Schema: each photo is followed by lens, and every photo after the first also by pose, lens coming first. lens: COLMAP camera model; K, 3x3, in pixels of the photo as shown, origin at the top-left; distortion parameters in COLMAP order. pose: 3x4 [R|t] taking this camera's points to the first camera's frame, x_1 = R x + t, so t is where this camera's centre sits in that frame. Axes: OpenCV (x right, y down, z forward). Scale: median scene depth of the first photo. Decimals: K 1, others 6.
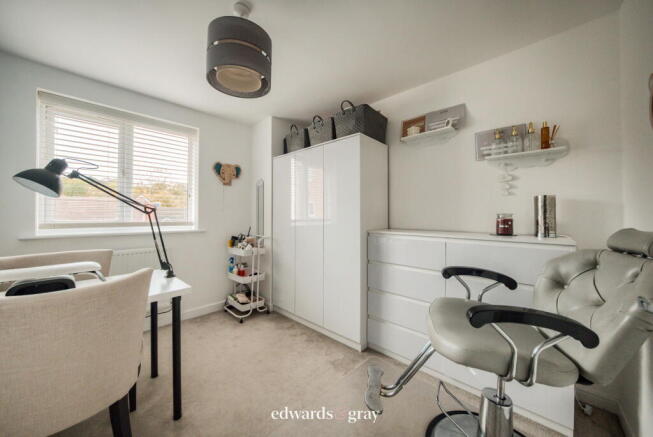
lens RADIAL K [[221.5, 0, 322.5], [0, 221.5, 211.8], [0, 0, 1]] dist [-0.013215, -0.000003]
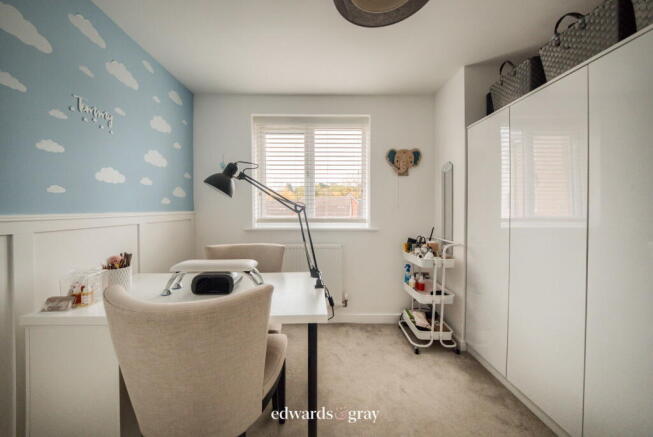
lens RADIAL K [[221.5, 0, 322.5], [0, 221.5, 211.8], [0, 0, 1]] dist [-0.013215, -0.000003]
pose [[0.679007, 0.007626, -0.734092, -0.032309], [0.011051, 0.999727, 0.020607, -0.006092], [0.734048, -0.022104, 0.678738, 0.231958]]
